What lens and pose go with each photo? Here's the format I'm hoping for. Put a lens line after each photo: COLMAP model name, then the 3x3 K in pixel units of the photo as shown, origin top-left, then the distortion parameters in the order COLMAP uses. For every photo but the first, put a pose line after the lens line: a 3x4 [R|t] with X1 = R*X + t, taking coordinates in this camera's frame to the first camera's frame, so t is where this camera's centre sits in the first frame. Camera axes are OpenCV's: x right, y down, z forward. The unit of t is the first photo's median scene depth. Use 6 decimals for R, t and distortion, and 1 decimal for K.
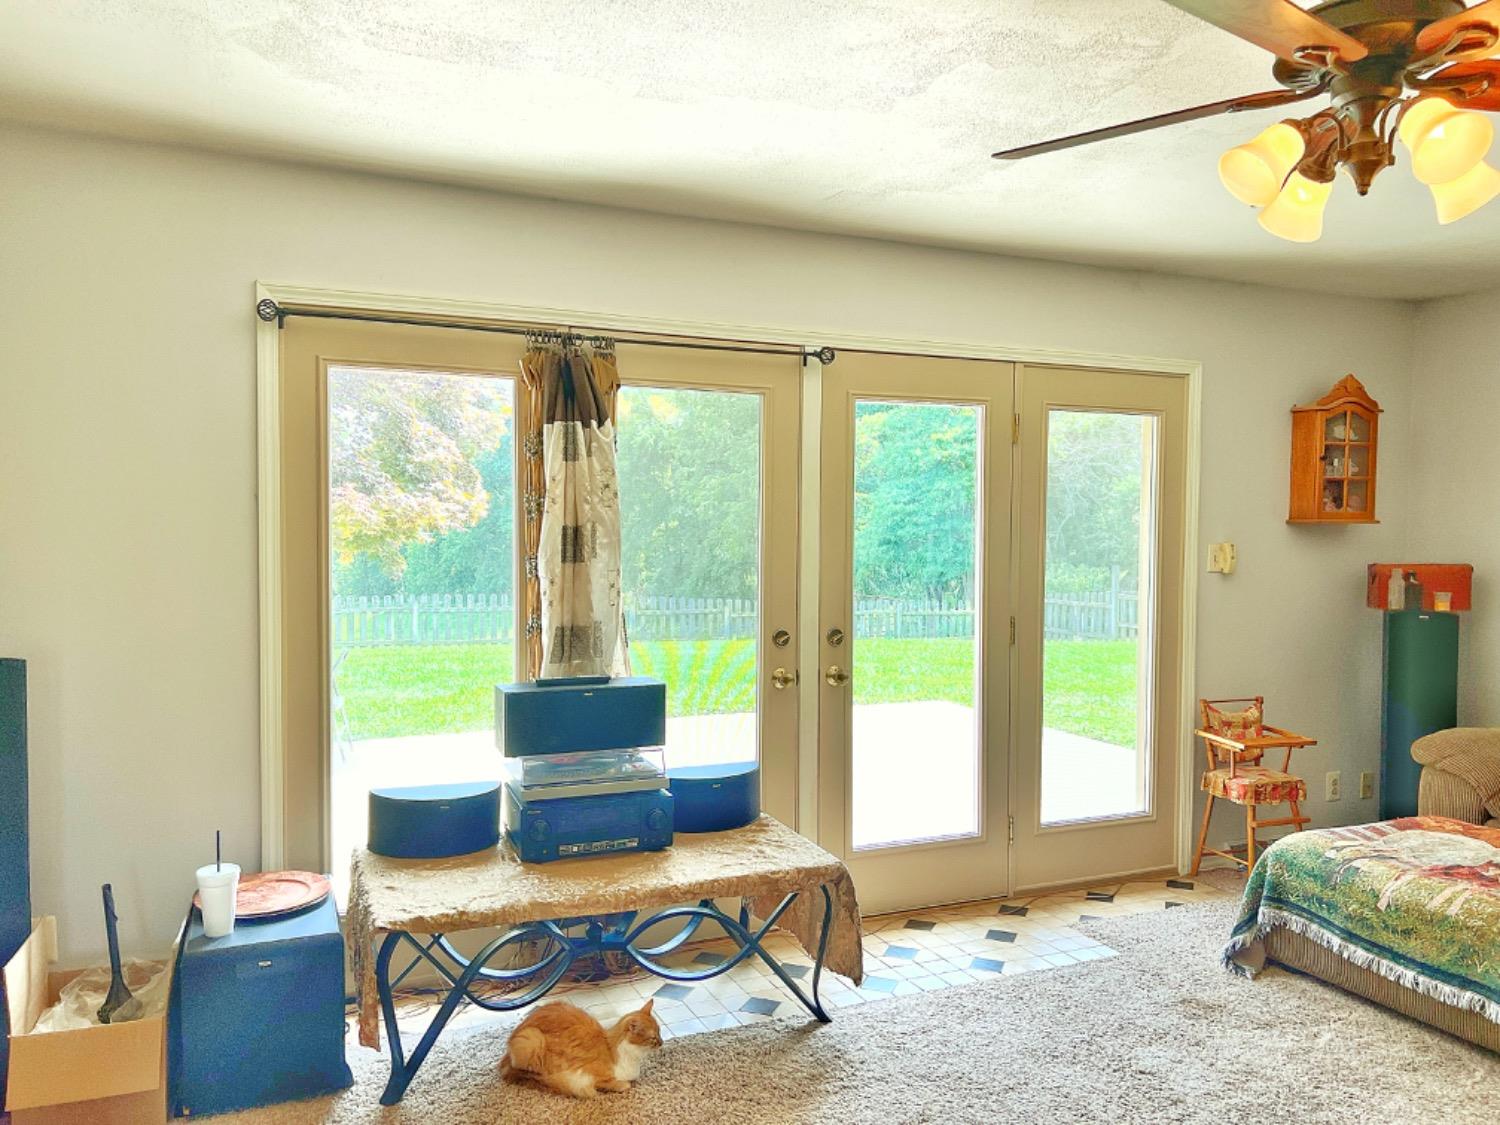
lens RADIAL K [[1162.0, 0, 744.5], [0, 1162.0, 566.4], [0, 0, 1]] dist [0.051579, -0.017193]
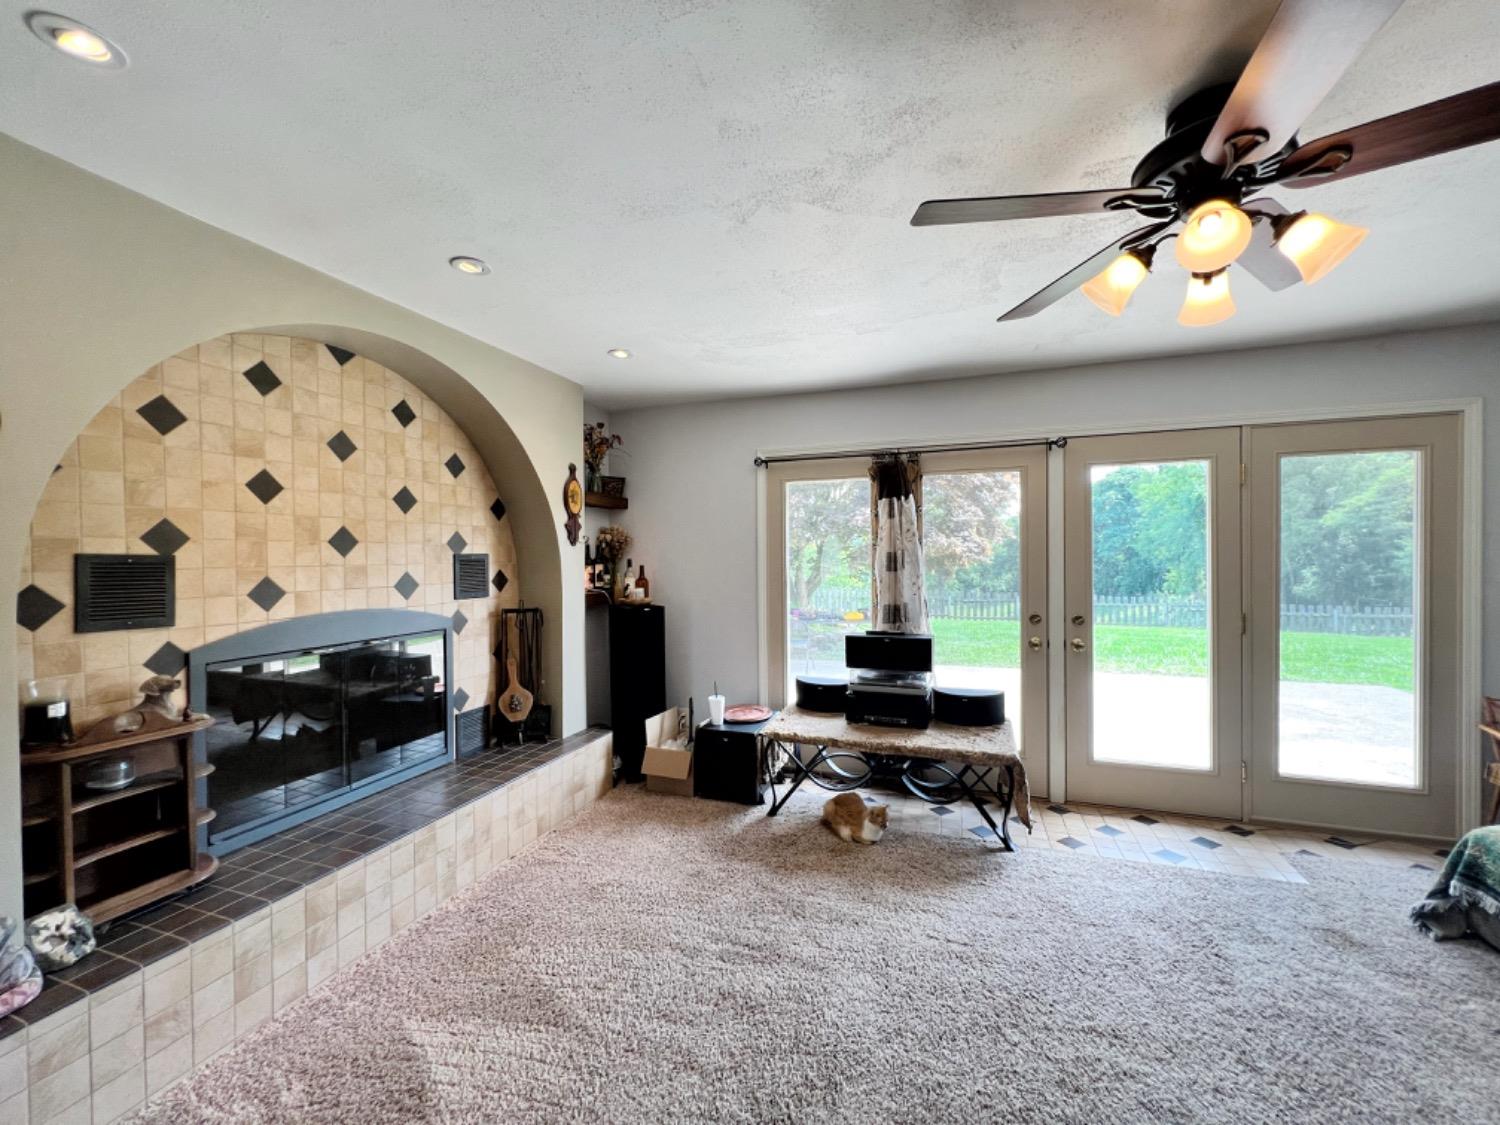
lens RADIAL K [[615.4, 0, 749.2], [0, 615.4, 564.4], [0, 0, 1]] dist [0.002839, 0.001159]
pose [[0.719717, -0.005687, -0.694244, 0.382497], [-0.009043, 0.999805, -0.017565, 0.004979], [0.694209, 0.018920, 0.719525, 0.107333]]
